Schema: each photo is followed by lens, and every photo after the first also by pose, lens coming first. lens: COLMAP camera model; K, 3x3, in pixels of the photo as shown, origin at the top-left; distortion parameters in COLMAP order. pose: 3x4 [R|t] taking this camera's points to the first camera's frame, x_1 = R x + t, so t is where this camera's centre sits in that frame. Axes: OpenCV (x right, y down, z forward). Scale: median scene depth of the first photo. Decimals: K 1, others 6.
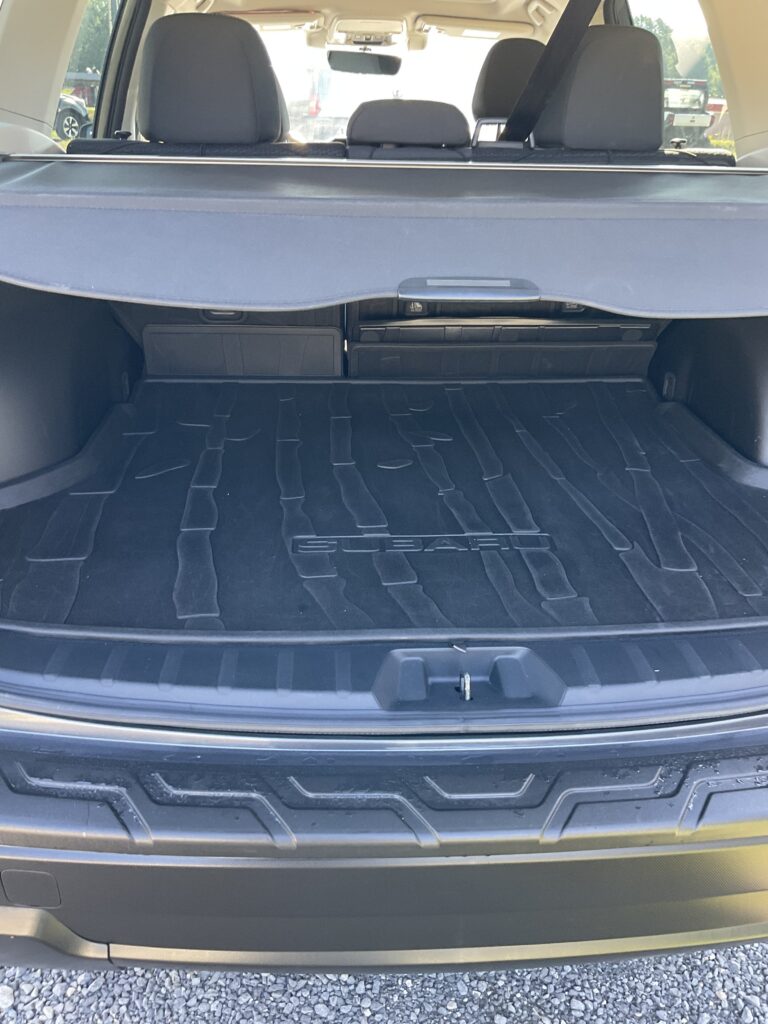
lens RADIAL K [[855.7, 0, 383.8], [0, 855.7, 511.1], [0, 0, 1]] dist [-0.002607, -0.018307]
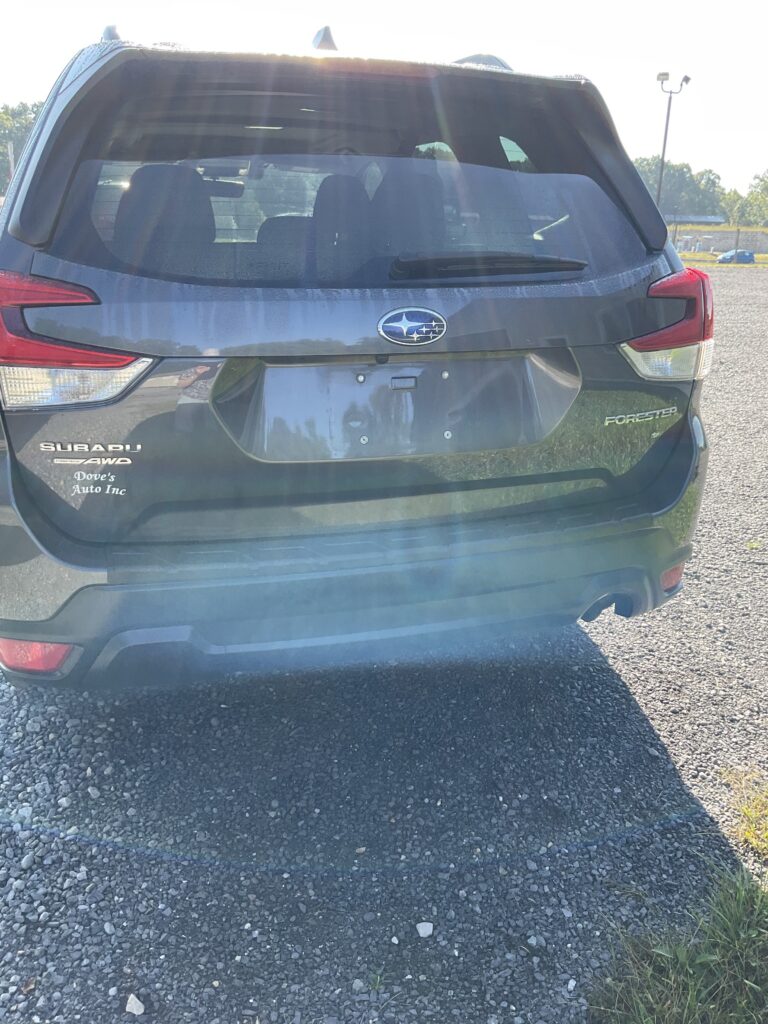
lens RADIAL K [[855.7, 0, 383.9], [0, 855.7, 512.5], [0, 0, 1]] dist [-0.002607, -0.018307]
pose [[0.967315, -0.085184, 0.238843, -0.147276], [0.111116, 0.989035, -0.097277, 0.157867], [-0.227938, 0.120637, 0.966173, -0.335066]]
